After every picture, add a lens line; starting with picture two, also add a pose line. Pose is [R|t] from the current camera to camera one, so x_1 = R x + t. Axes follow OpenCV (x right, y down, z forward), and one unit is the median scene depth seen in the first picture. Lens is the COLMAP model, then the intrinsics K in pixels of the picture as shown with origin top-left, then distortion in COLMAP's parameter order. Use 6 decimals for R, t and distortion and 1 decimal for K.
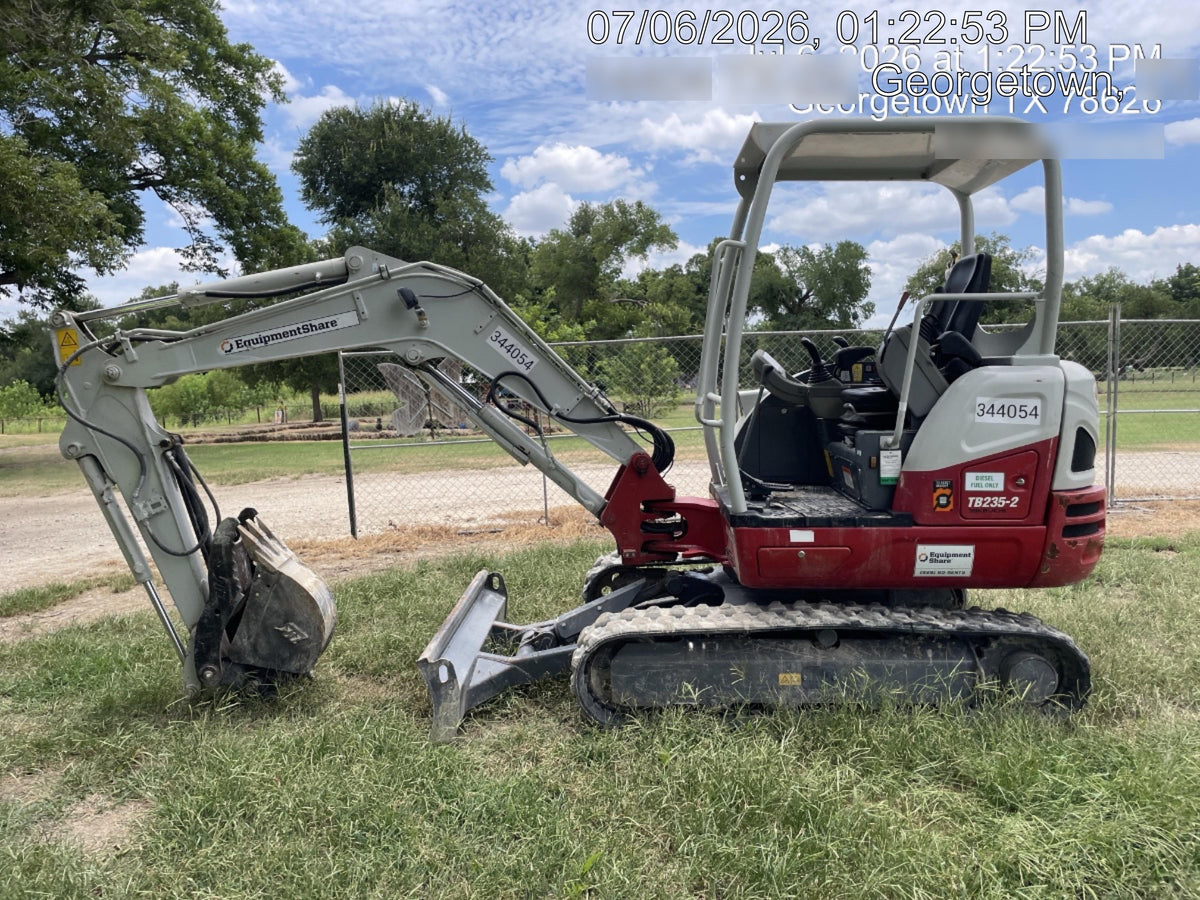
lens RADIAL K [[870.5, 0, 603.2], [0, 870.5, 450.4], [0, 0, 1]] dist [0.061080, -0.080606]
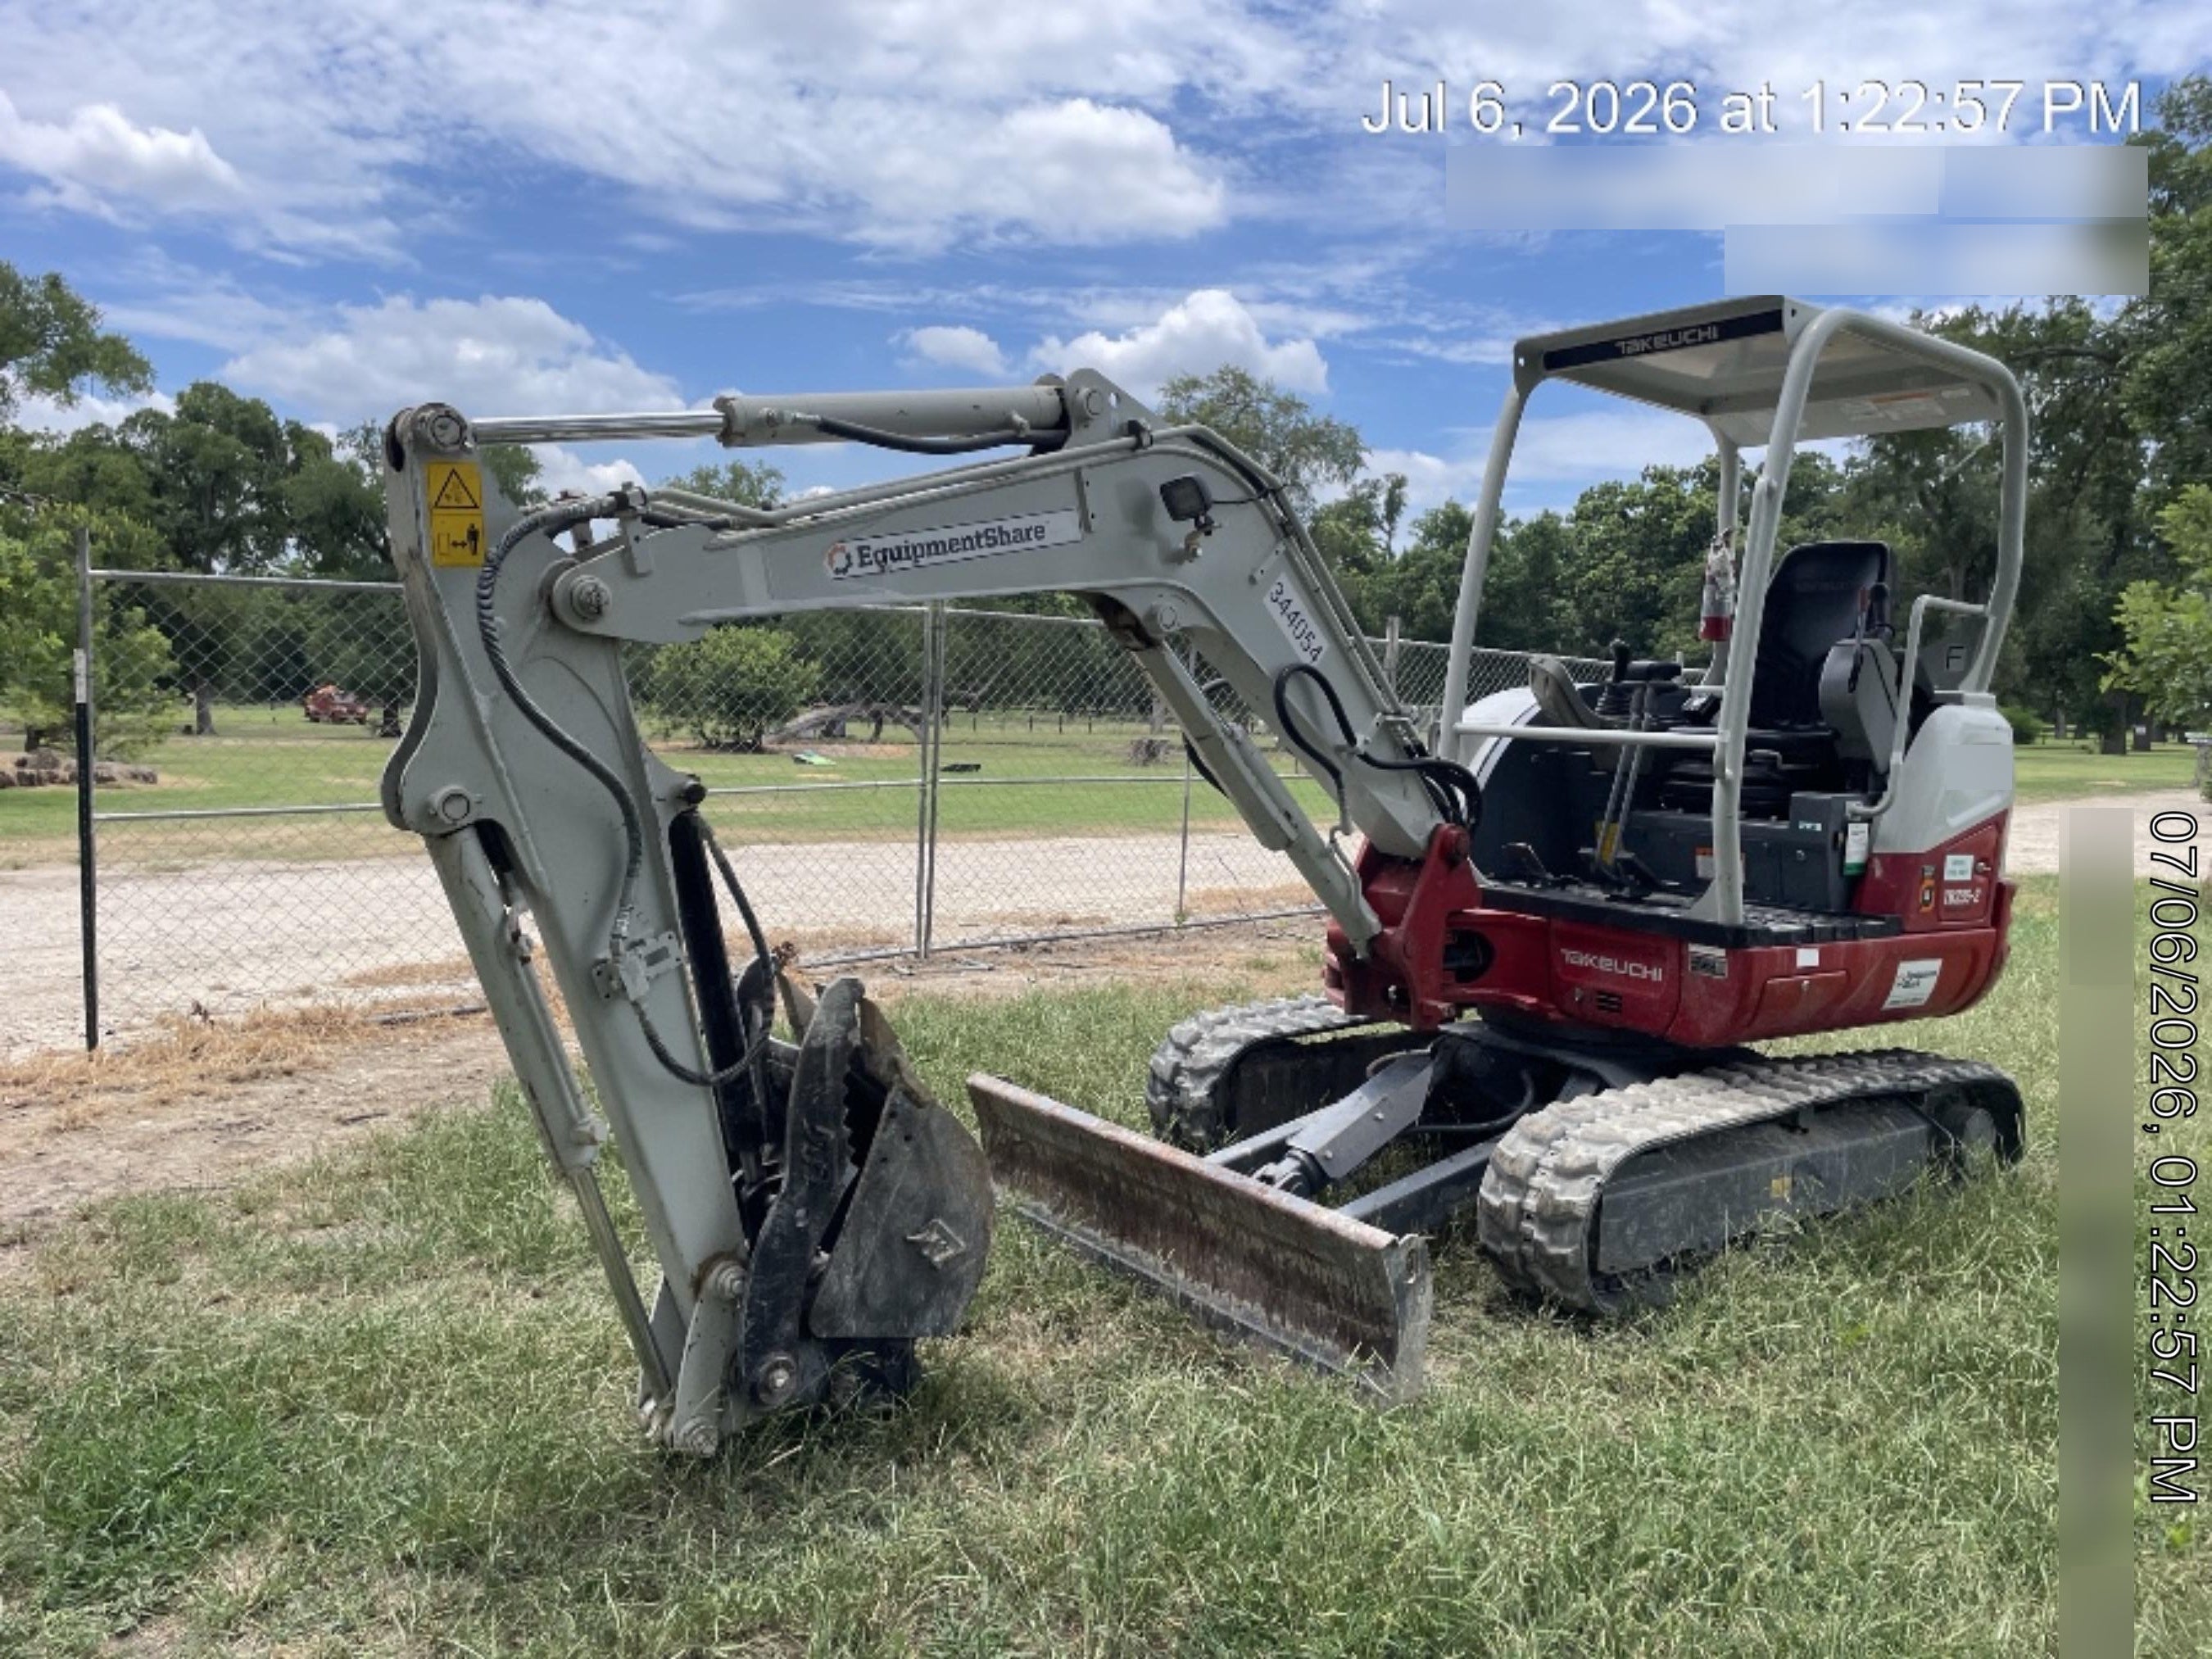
lens RADIAL K [[1604.6, 0, 1111.9], [0, 1604.6, 830.3], [0, 0, 1]] dist [0.061080, -0.080606]
pose [[0.789455, 0.003275, 0.613800, -0.771067], [-0.001850, 0.999994, -0.002956, 0.008819], [-0.613806, 0.001198, 0.789456, 0.328348]]
